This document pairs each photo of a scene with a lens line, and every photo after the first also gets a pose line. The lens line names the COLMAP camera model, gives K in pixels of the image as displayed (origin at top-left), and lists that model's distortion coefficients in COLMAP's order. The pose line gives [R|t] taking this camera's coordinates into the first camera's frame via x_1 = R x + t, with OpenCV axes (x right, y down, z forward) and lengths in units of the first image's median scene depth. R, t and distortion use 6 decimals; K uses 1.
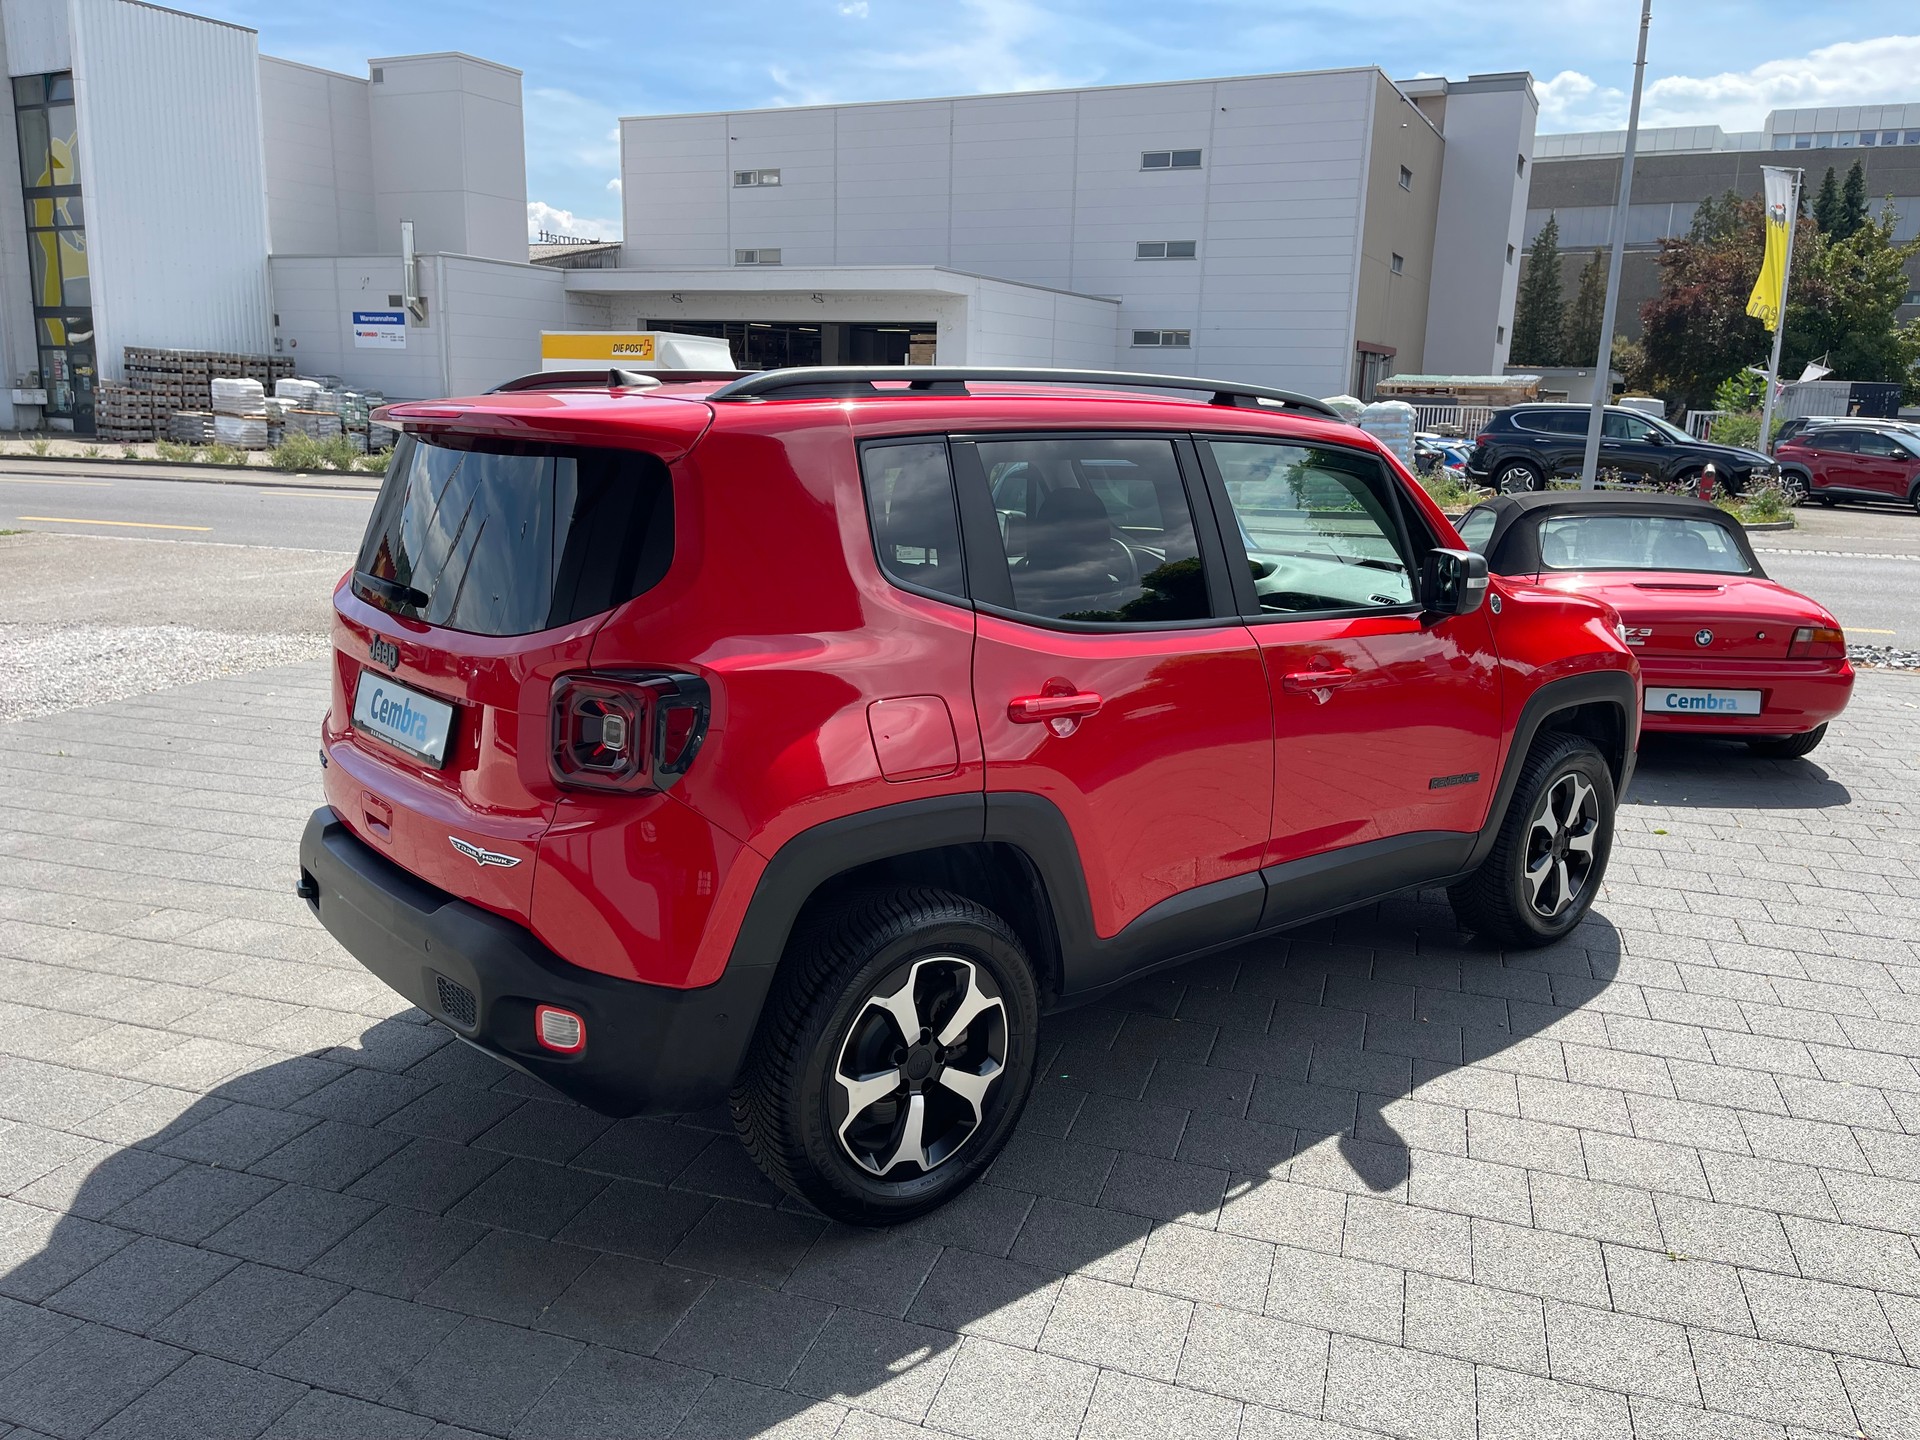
lens RADIAL K [[1434.3, 0, 945.8], [0, 1434.3, 723.9], [0, 0, 1]] dist [0.057859, -0.086417]
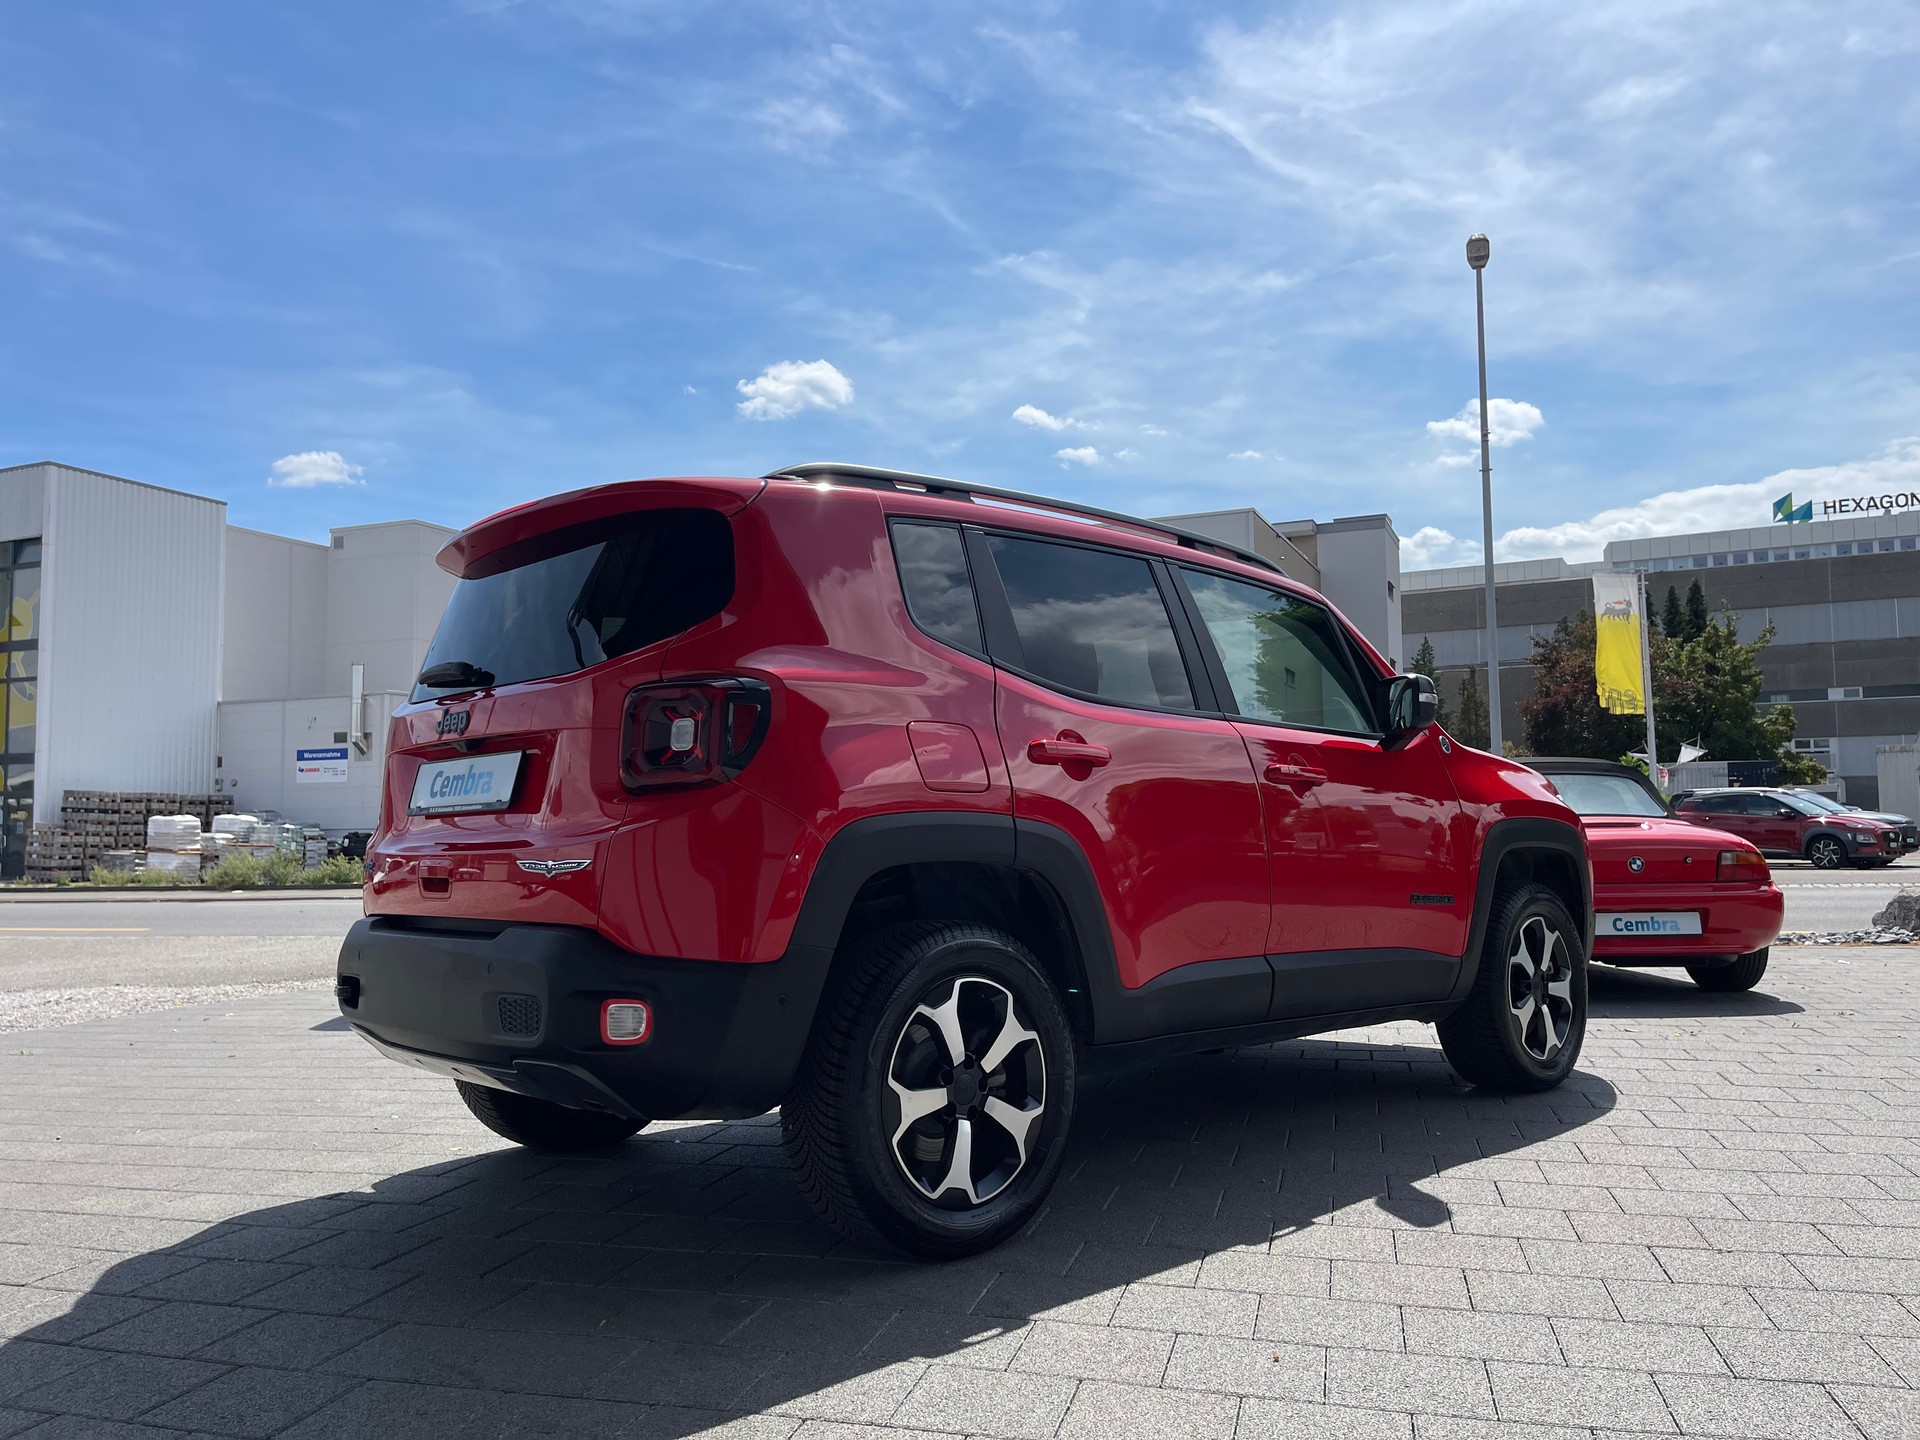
lens RADIAL K [[1427.2, 0, 939.5], [0, 1427.2, 716.8], [0, 0, 1]] dist [0.058159, -0.074033]
pose [[0.998229, -0.033621, 0.049068, -0.050658], [0.046493, 0.955569, -0.291077, 0.183500], [-0.037102, 0.292843, 0.955440, -0.030767]]
